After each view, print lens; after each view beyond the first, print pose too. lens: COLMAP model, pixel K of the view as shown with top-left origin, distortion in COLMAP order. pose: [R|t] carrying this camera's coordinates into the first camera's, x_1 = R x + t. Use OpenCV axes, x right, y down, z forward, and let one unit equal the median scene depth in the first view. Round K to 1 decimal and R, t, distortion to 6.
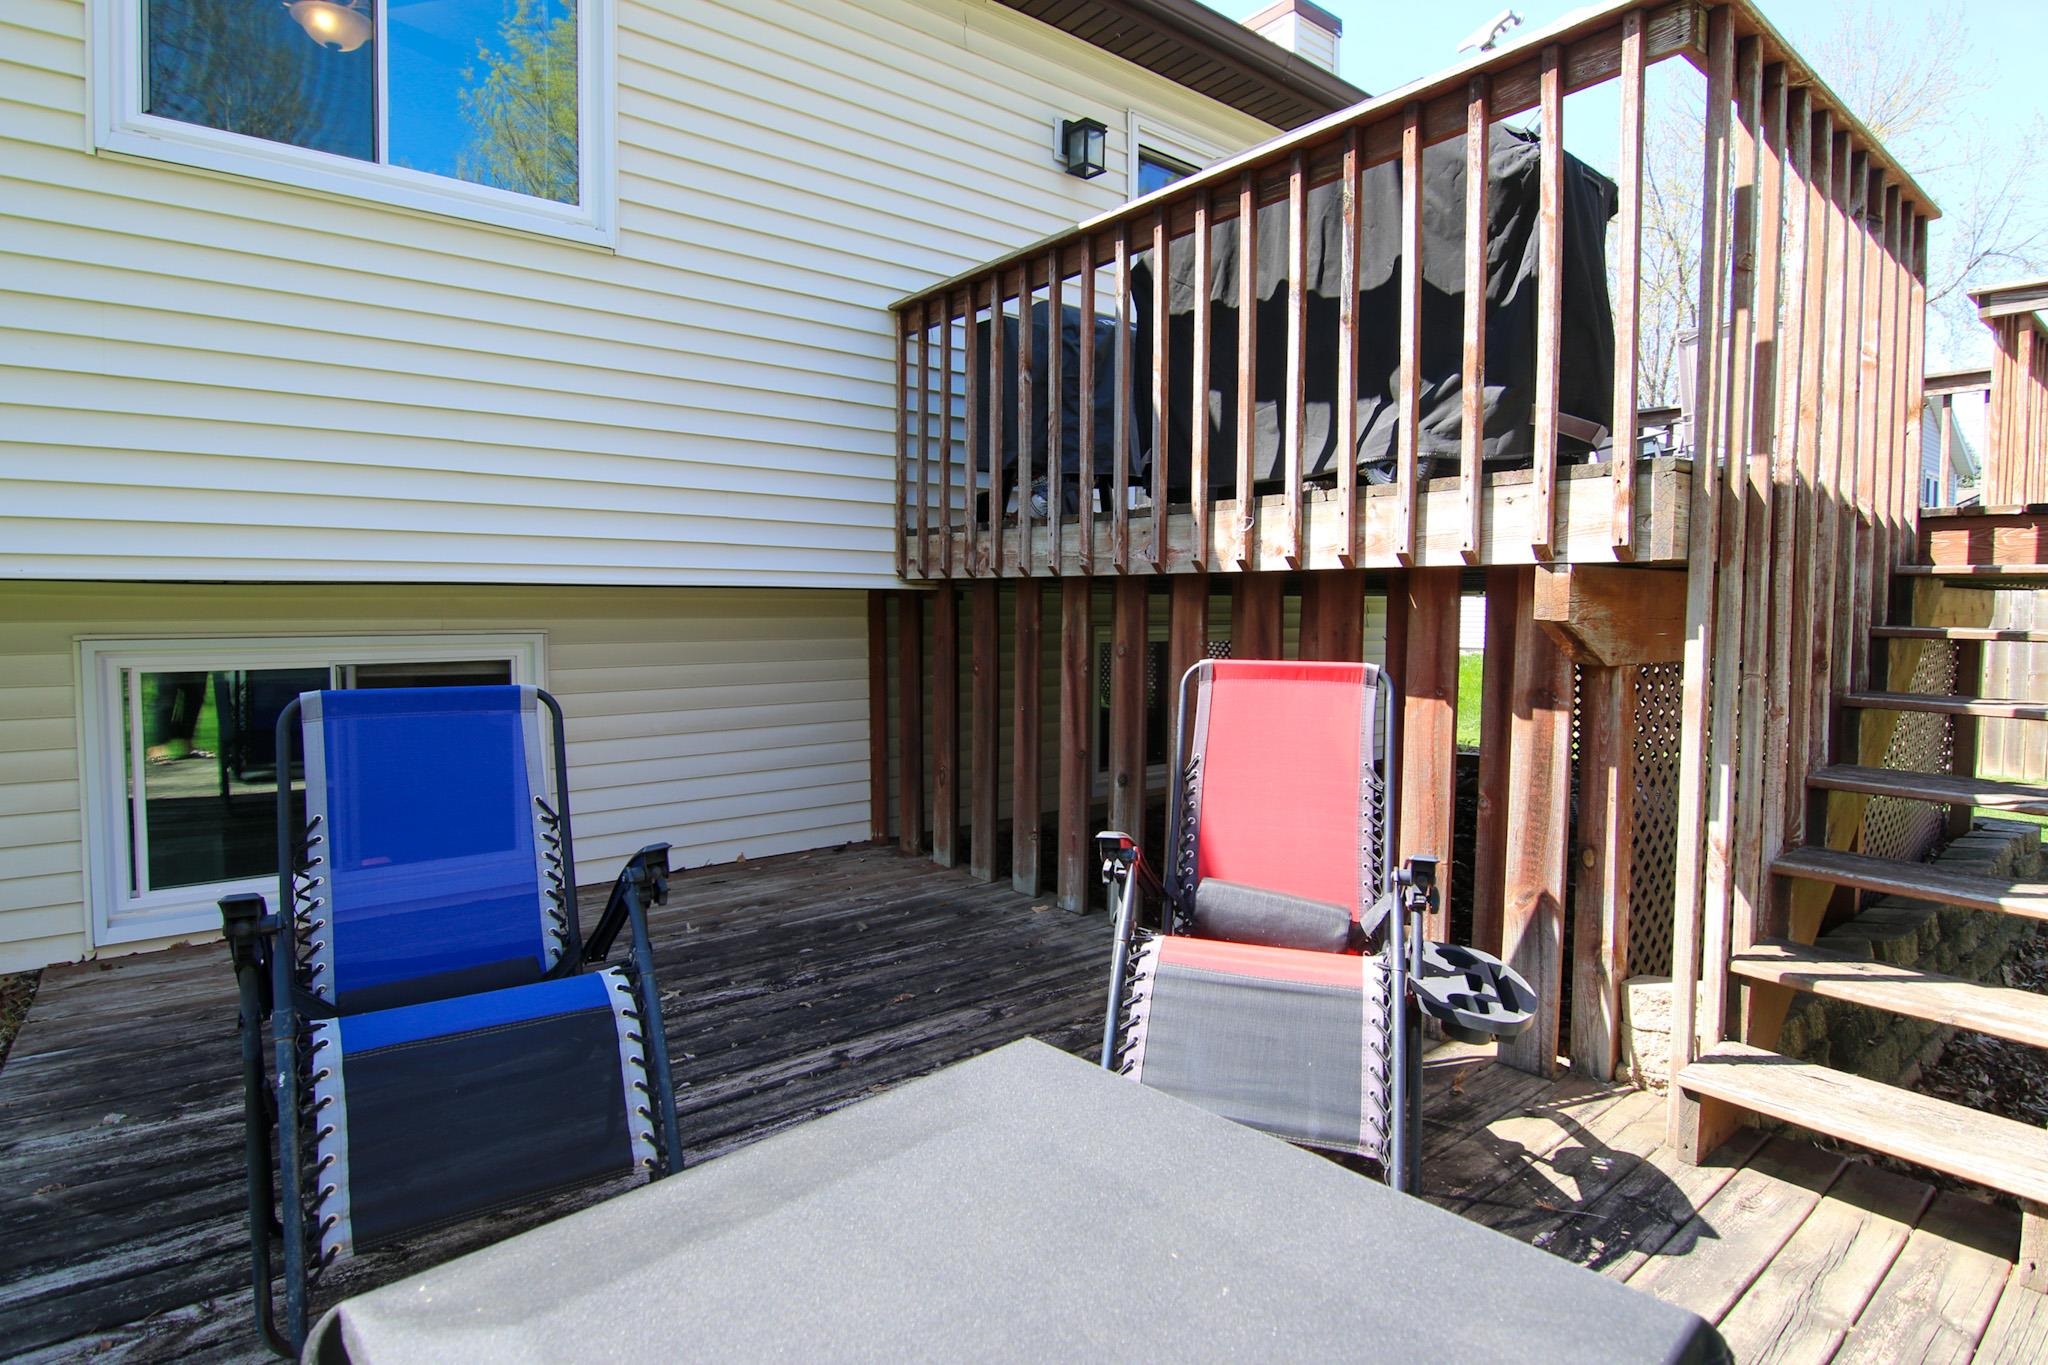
lens RADIAL K [[1046.3, 0, 1029.2], [0, 1046.3, 664.5], [0, 0, 1]] dist [-0.015011, -0.003533]
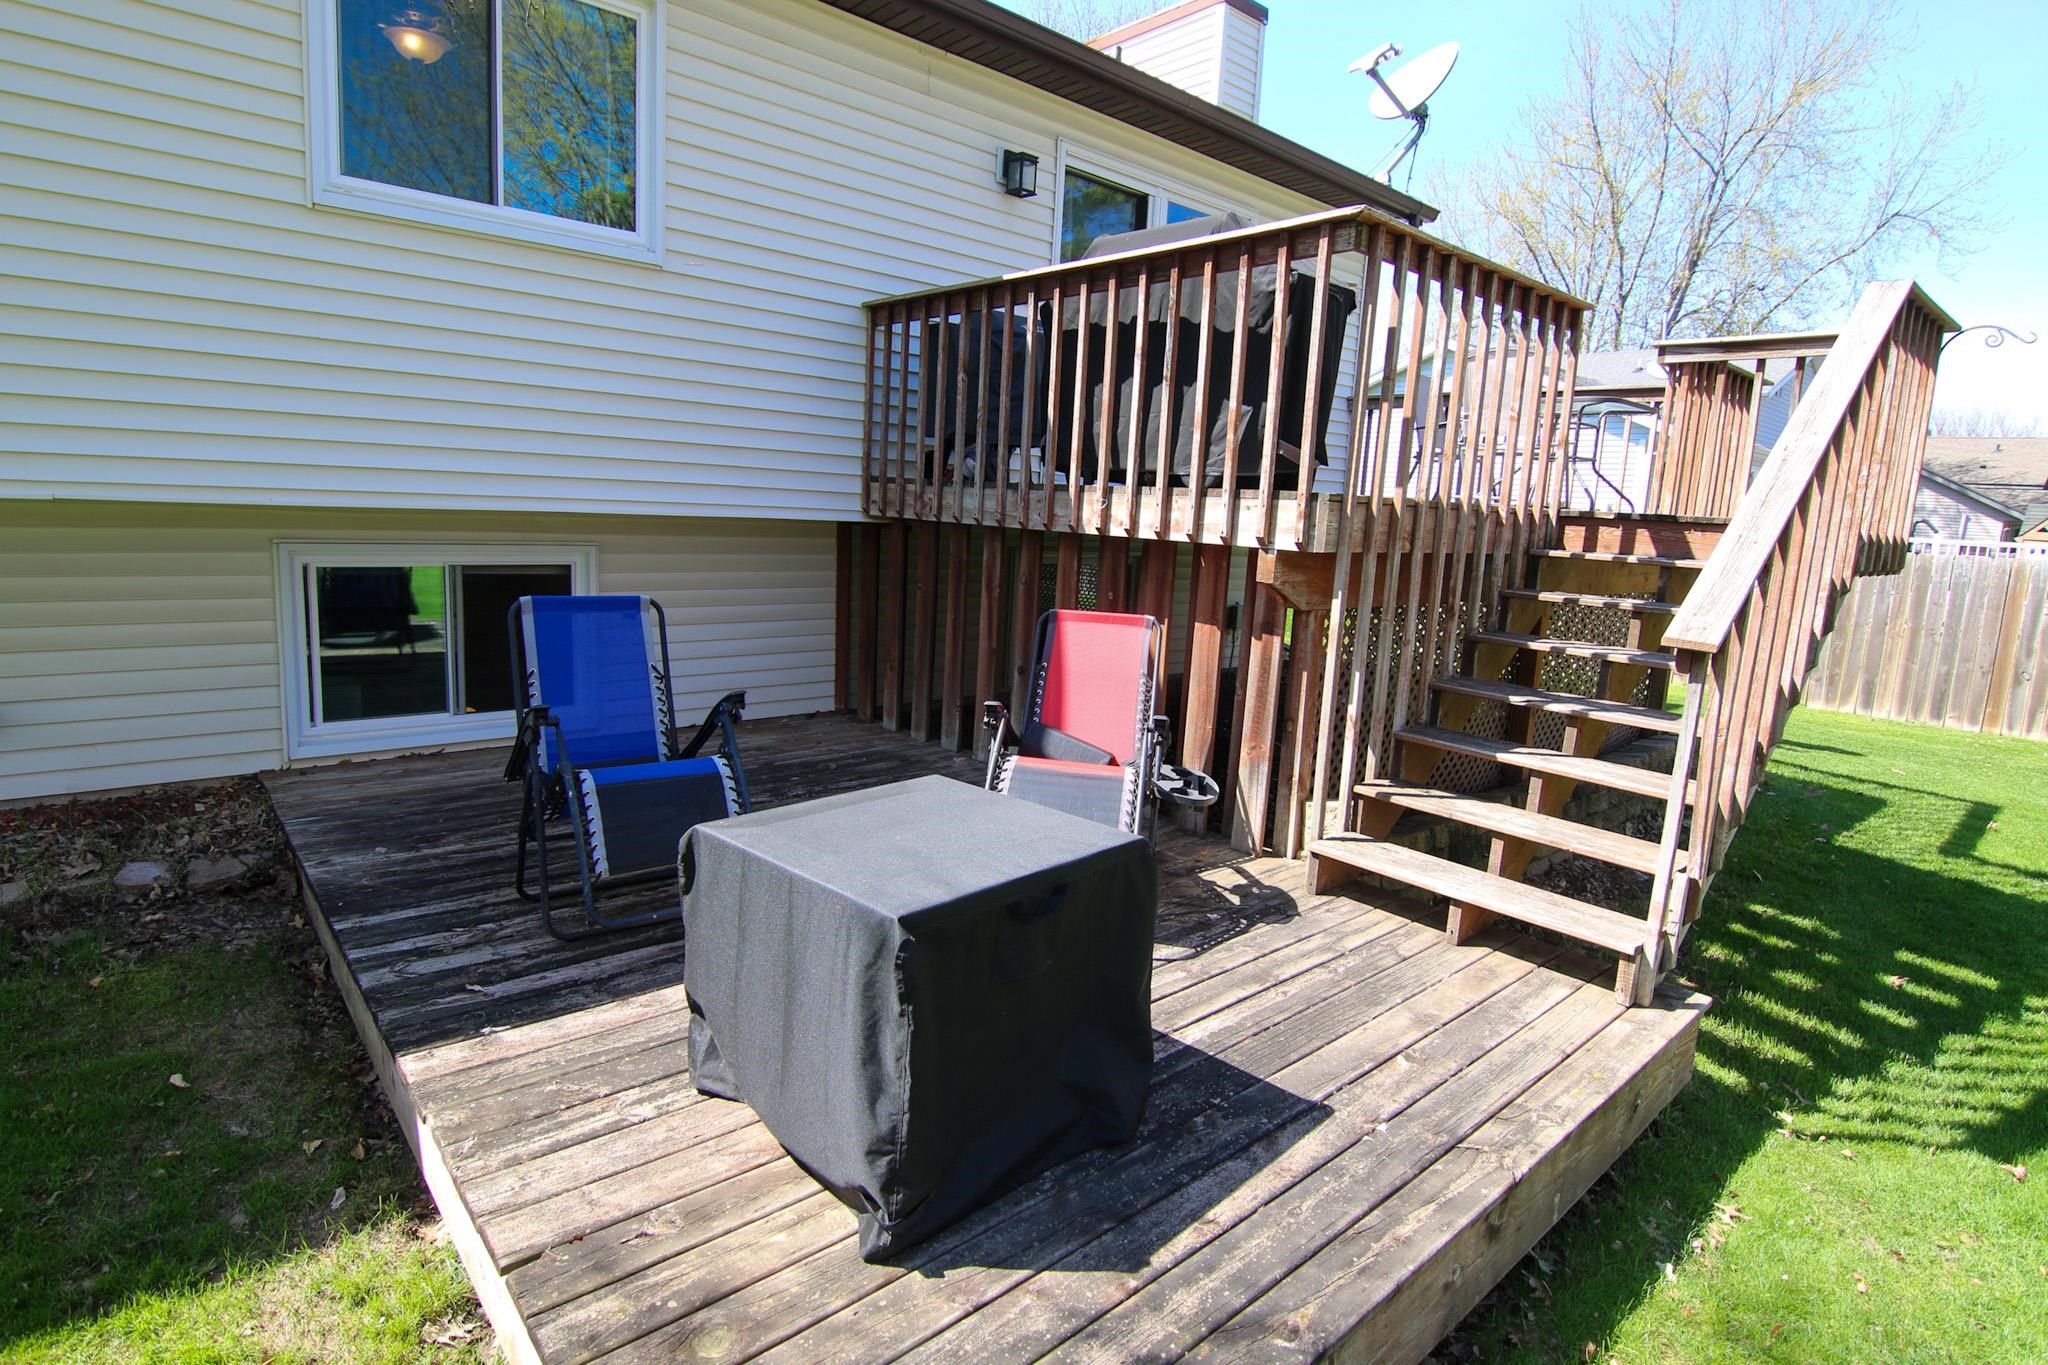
lens RADIAL K [[1046.3, 0, 1038.8], [0, 1046.3, 660.8], [0, 0, 1]] dist [-0.015011, -0.003533]
pose [[0.997206, 0.038514, 0.064007, 0.026793], [-0.044397, 0.994658, 0.093188, -0.042480], [-0.060076, -0.095769, 0.993589, -0.486713]]
